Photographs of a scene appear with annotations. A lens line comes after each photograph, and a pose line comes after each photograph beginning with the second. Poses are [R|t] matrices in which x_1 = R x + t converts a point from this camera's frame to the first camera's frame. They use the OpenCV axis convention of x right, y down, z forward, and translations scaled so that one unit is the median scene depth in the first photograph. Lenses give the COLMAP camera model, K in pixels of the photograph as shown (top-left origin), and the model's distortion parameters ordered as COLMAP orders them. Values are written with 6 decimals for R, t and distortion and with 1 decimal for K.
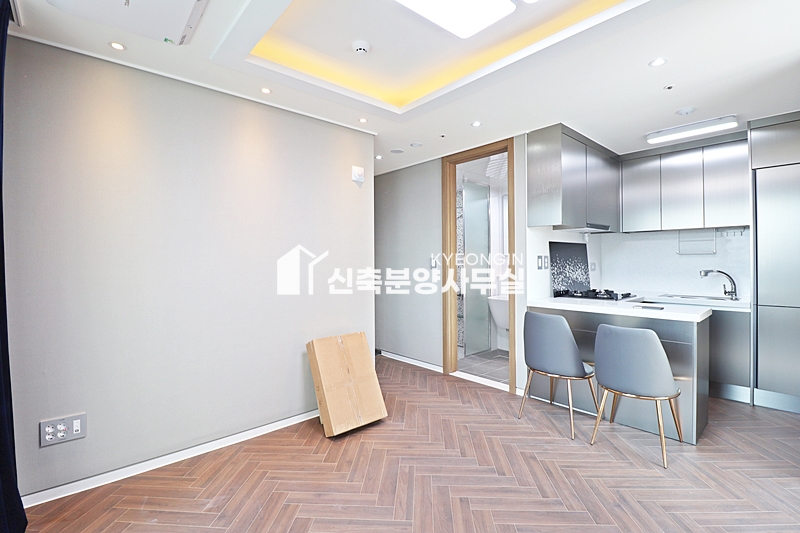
lens RADIAL K [[371.8, 0, 397.1], [0, 371.8, 261.3], [0, 0, 1]] dist [-0.014878, -0.000753]
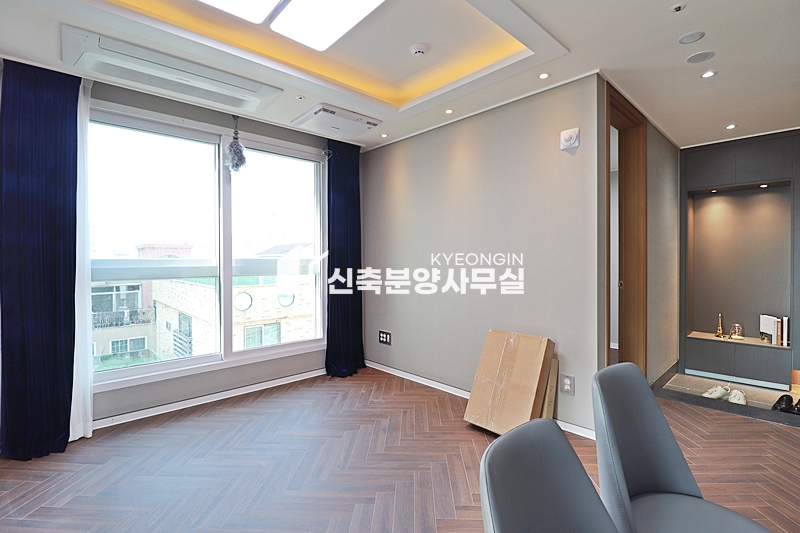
lens RADIAL K [[371.8, 0, 397.1], [0, 371.8, 261.3], [0, 0, 1]] dist [-0.014878, -0.000753]
pose [[0.013793, 0.016583, -0.999767, 0.896621], [0.009207, 0.999818, 0.016711, 0.007762], [0.999862, -0.009436, 0.013638, 0.841378]]
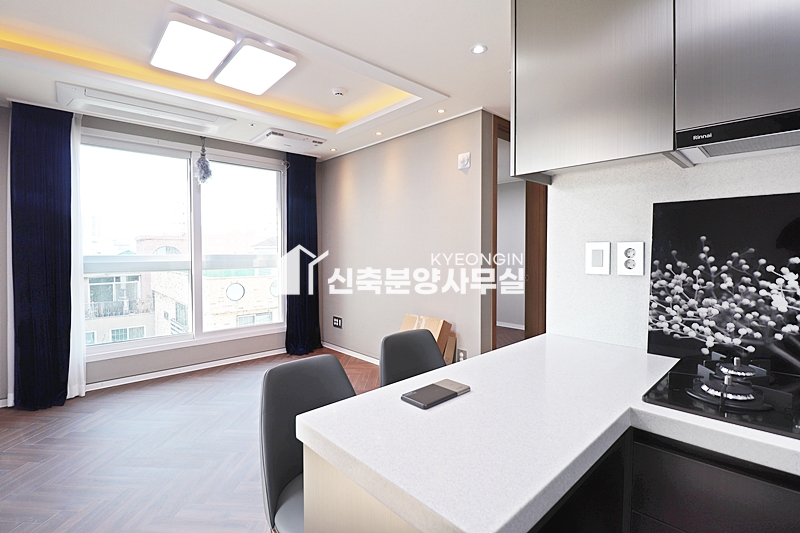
lens RADIAL K [[371.8, 0, 397.1], [0, 371.8, 261.3], [0, 0, 1]] dist [-0.014878, -0.000753]
pose [[0.011836, 0.038122, -0.999203, 1.166315], [0.003801, 0.999264, 0.038170, -0.014169], [0.999923, -0.004250, 0.011683, 1.092945]]
